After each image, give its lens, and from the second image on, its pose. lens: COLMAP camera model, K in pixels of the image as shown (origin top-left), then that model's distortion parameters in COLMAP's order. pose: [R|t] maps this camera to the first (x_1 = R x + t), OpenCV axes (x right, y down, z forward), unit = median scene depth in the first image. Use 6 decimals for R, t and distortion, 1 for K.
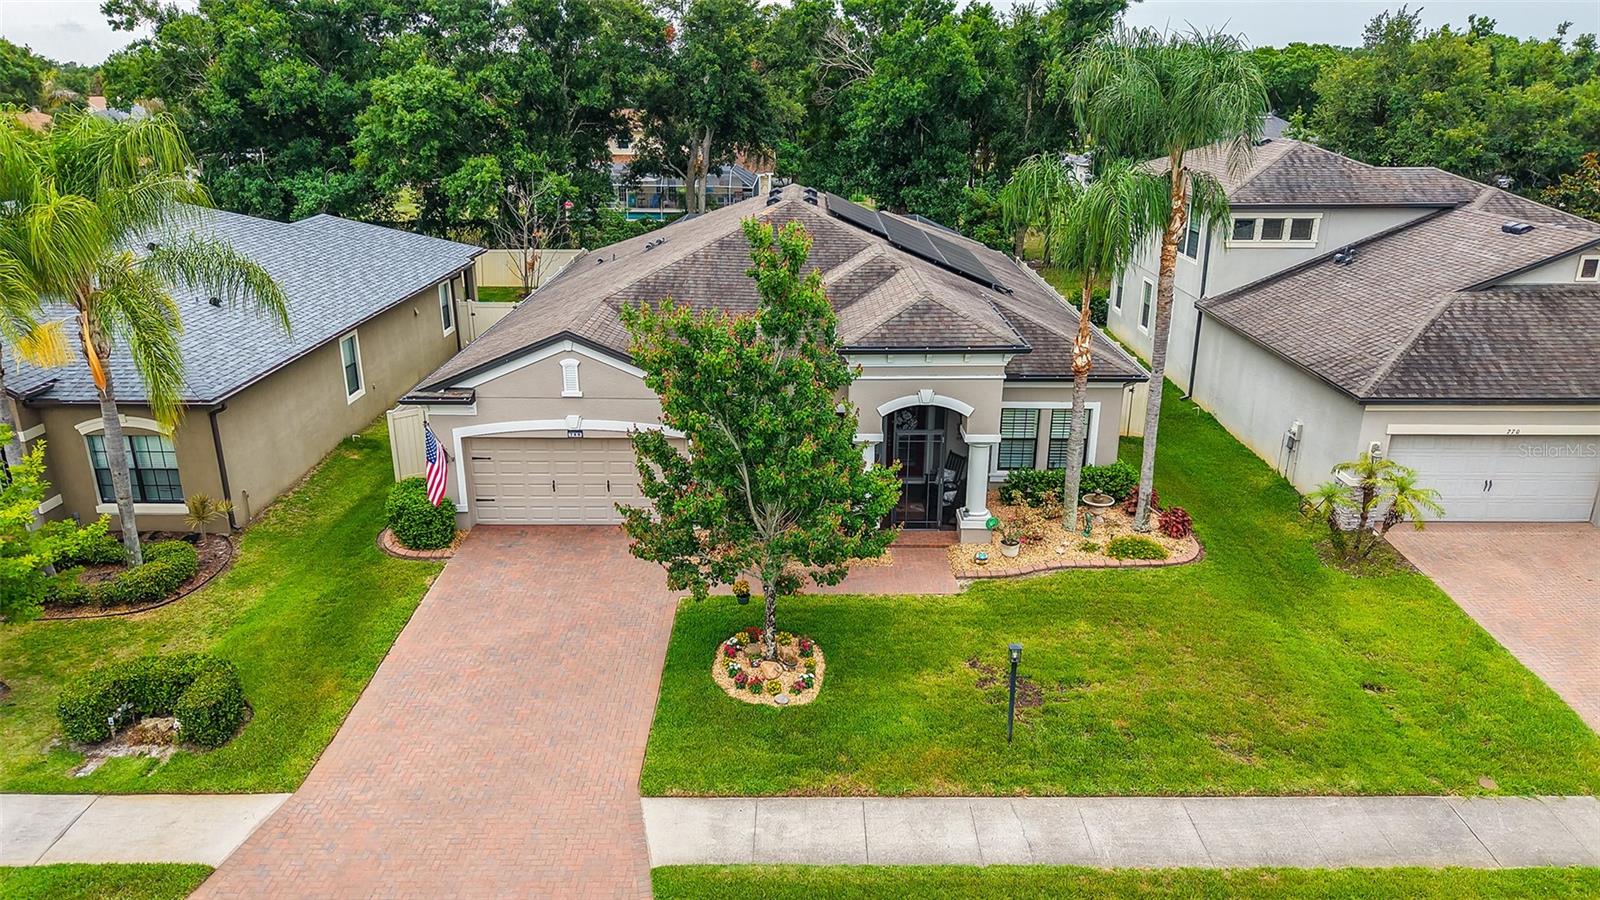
lens RADIAL K [[1072.4, 0, 800.0], [0, 1072.4, 450.0], [0, 0, 1]] dist [0.005633, 0.002862]
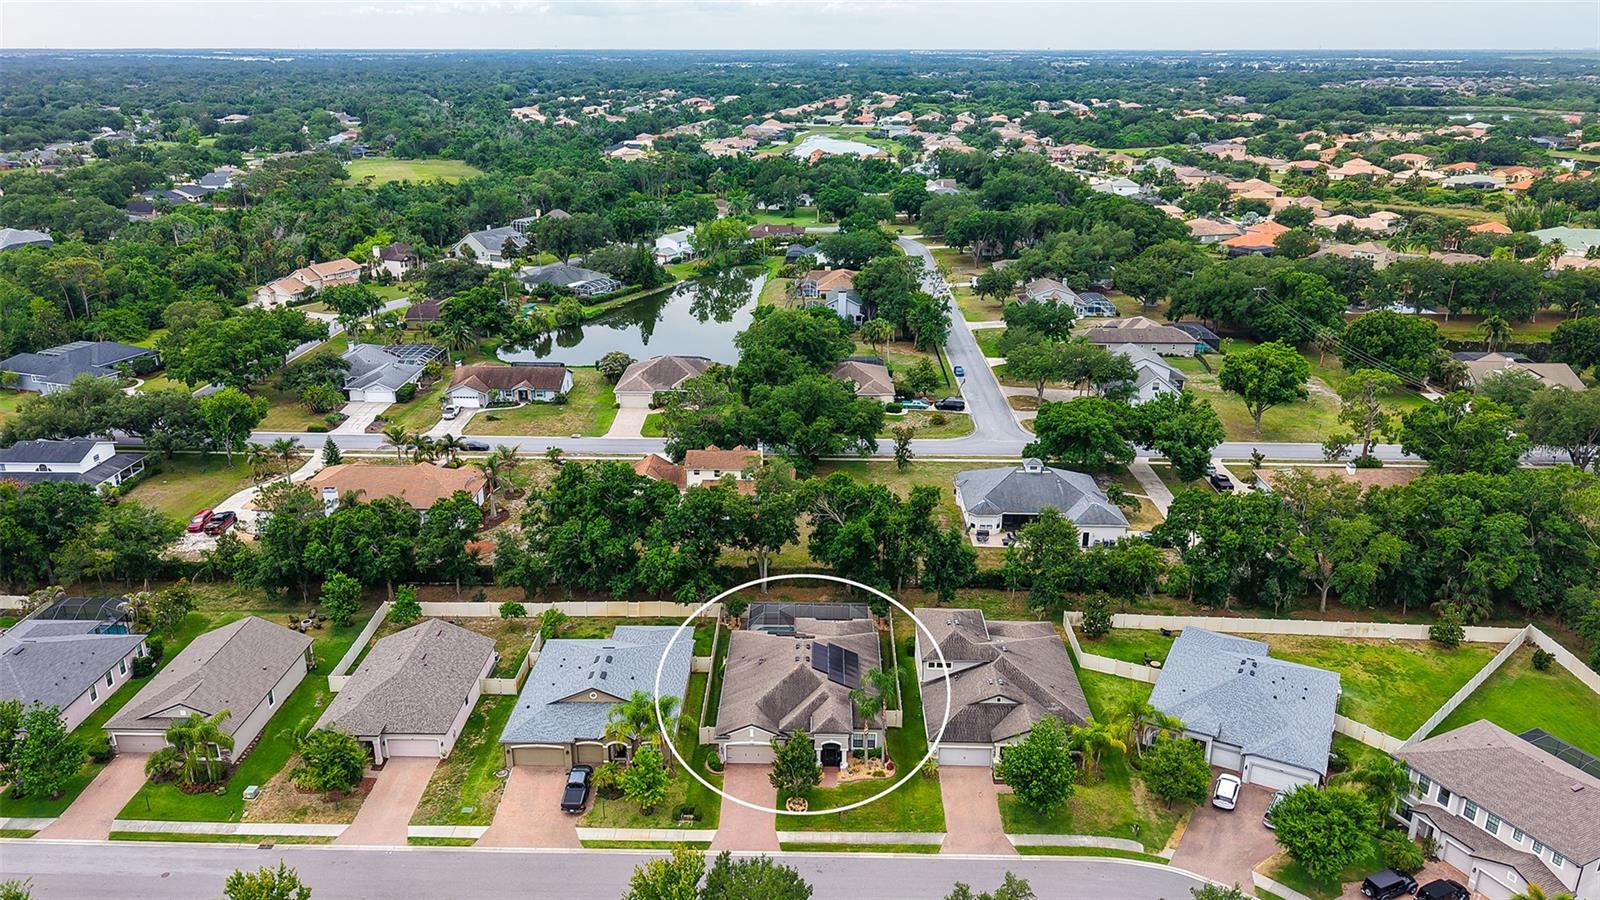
lens RADIAL K [[1072.4, 0, 800.0], [0, 1072.4, 450.0], [0, 0, 1]] dist [0.005633, 0.002862]
pose [[0.999789, 0.002539, -0.020387, 0.071743], [-0.002412, 0.999978, 0.006247, -1.281462], [0.020403, -0.006196, 0.999773, -3.455174]]
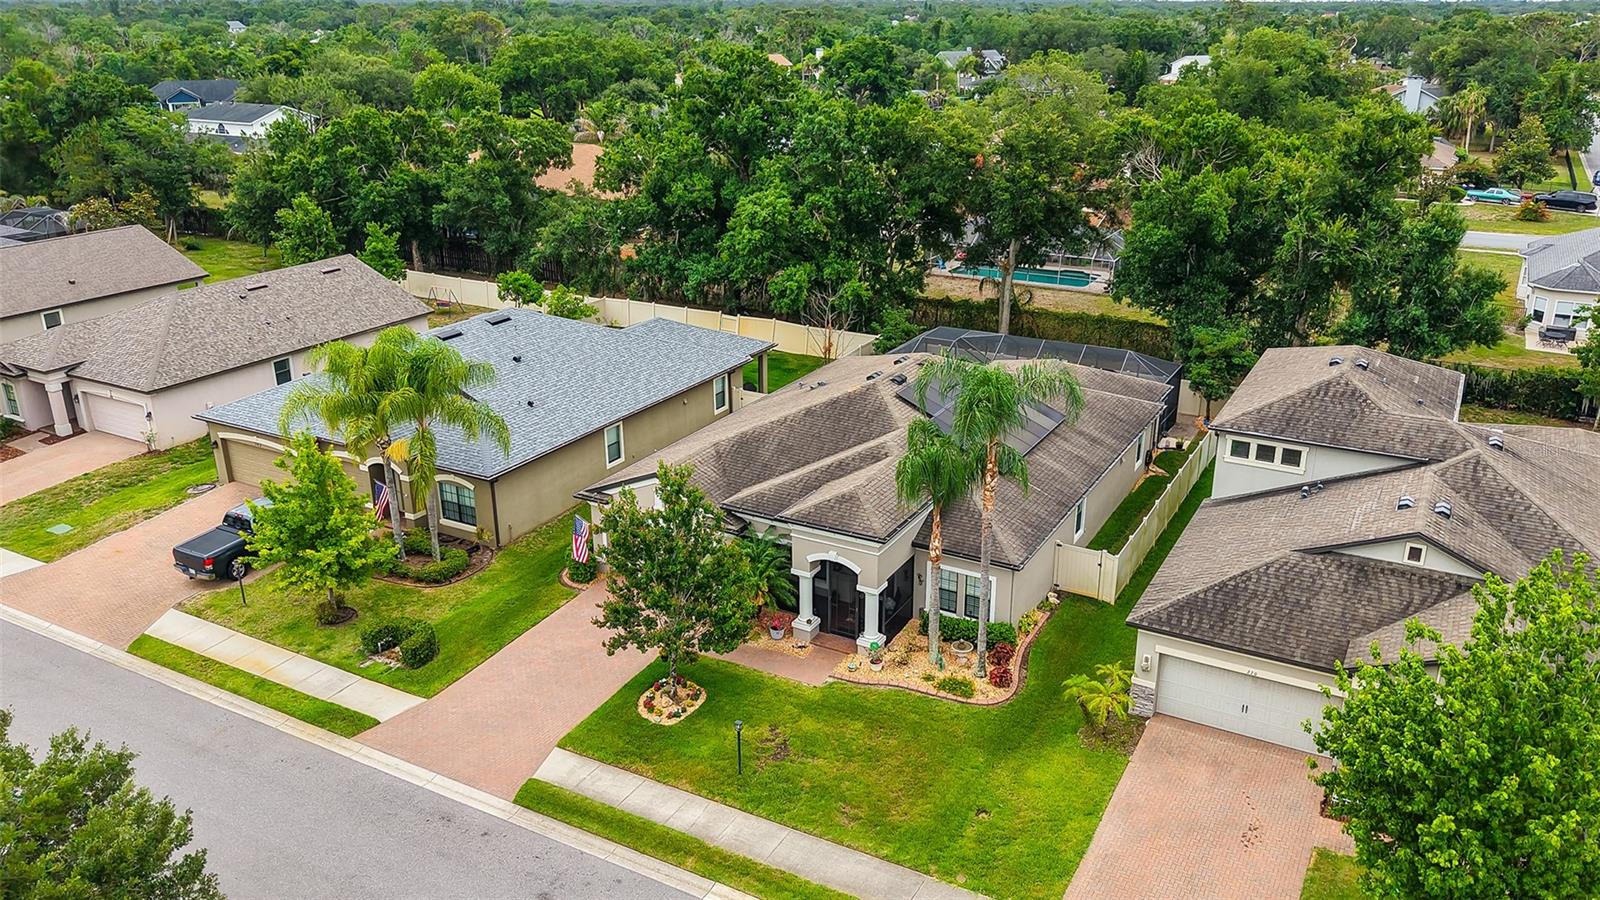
lens RADIAL K [[1181.7, 0, 846.4], [0, 1181.7, 451.7], [0, 0, 1]] dist [0.036405, -0.004378]
pose [[0.886126, 0.165831, -0.432760, 0.821807], [-0.154408, 0.986079, 0.061690, -0.298604], [0.436966, 0.012156, 0.899396, -0.513901]]
